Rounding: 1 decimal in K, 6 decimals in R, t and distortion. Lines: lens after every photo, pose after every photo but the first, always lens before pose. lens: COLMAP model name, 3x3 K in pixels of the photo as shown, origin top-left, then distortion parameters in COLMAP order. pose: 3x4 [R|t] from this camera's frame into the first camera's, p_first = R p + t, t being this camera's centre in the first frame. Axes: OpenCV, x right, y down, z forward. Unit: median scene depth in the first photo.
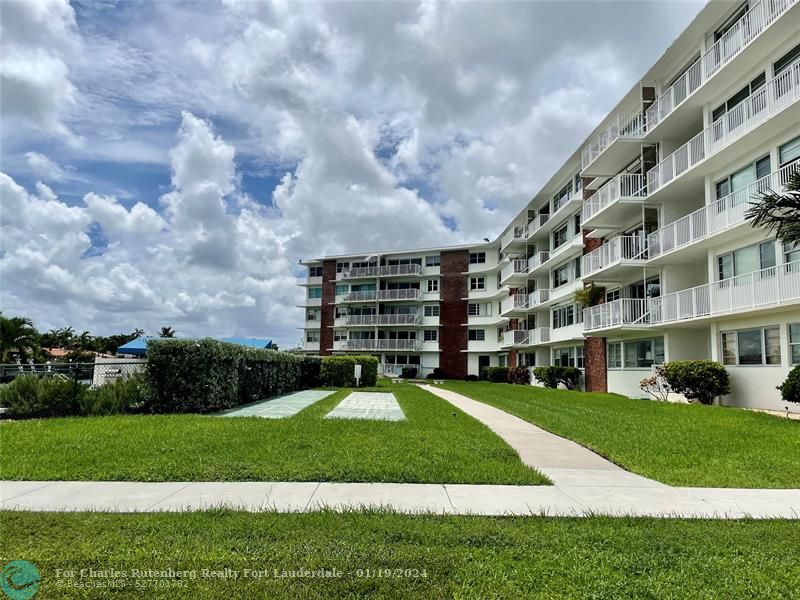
lens RADIAL K [[606.7, 0, 399.5], [0, 606.7, 301.1], [0, 0, 1]] dist [0.042791, -0.000957]
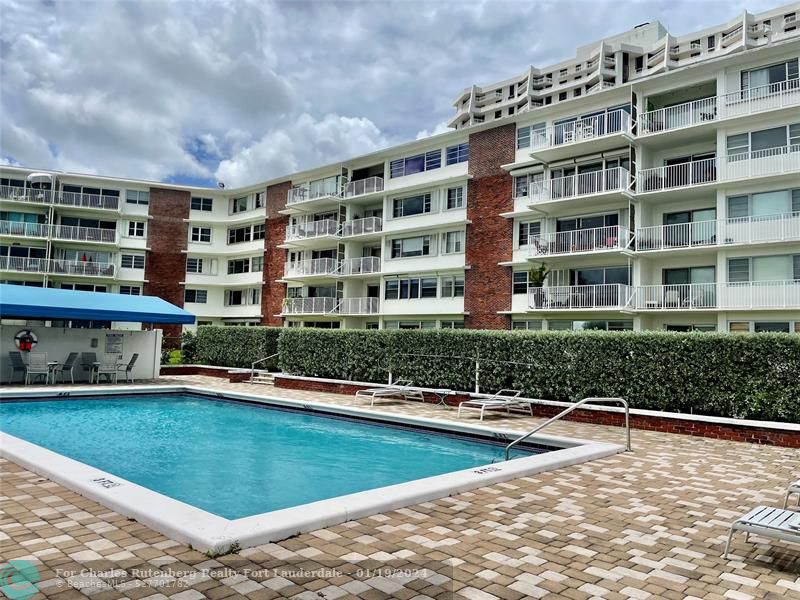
lens RADIAL K [[606.7, 0, 401.5], [0, 606.7, 302.1], [0, 0, 1]] dist [0.042791, -0.000957]
pose [[0.691973, 0.048613, 0.720285, -0.276545], [-0.097988, 0.994821, 0.026995, 0.013205], [-0.715242, -0.089259, 0.693153, 0.213234]]
